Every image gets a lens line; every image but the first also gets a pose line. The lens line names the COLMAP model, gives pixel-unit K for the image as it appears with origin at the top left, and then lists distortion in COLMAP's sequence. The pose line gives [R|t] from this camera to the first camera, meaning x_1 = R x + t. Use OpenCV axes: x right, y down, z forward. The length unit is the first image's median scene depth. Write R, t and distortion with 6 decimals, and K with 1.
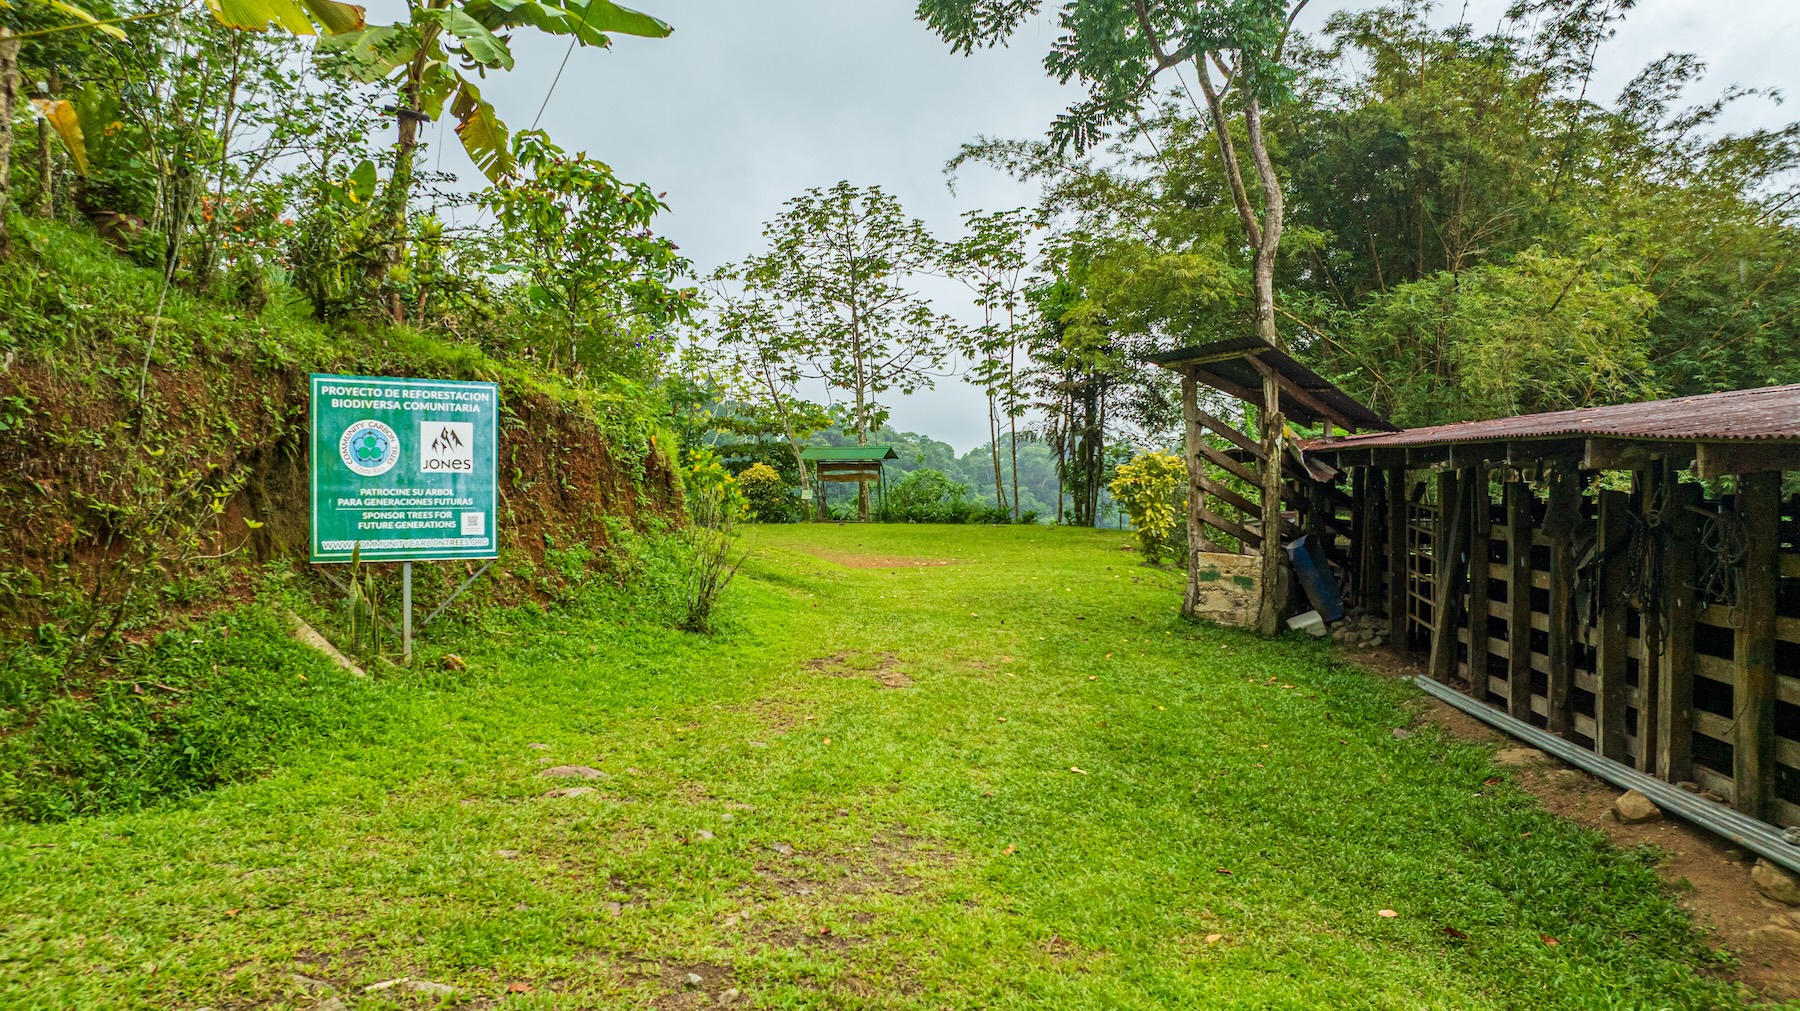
lens RADIAL K [[1275.8, 0, 898.5], [0, 1275.8, 501.3], [0, 0, 1]] dist [-0.025685, 0.026500]
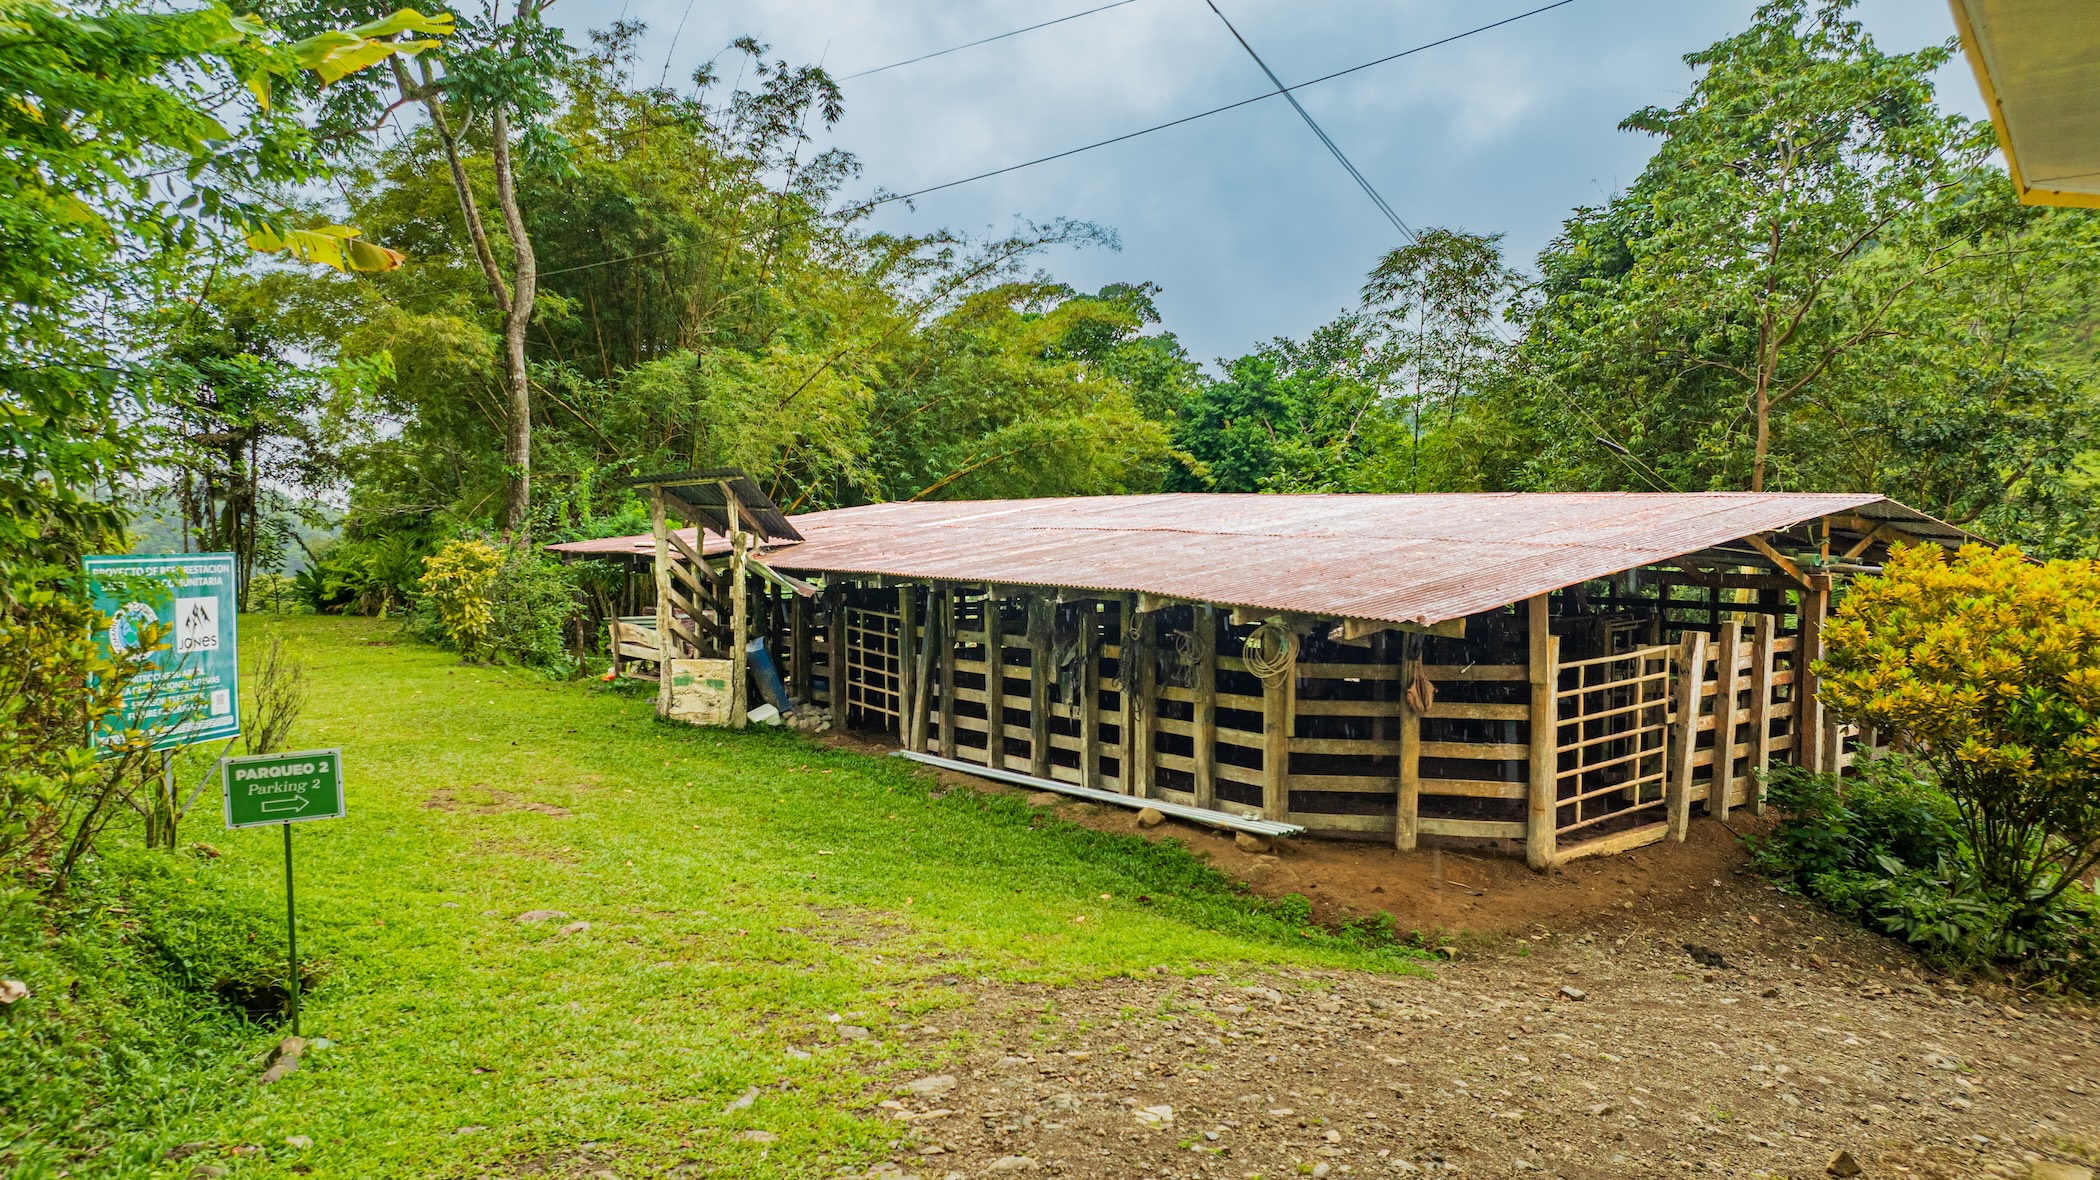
lens RADIAL K [[1488.4, 0, 1053.6], [0, 1488.4, 591.2], [0, 0, 1]] dist [-0.025685, 0.026500]
pose [[0.727831, -0.037536, 0.684729, -0.392184], [0.018203, 0.999206, 0.035426, -0.057459], [-0.685515, -0.013320, 0.727936, -0.144292]]
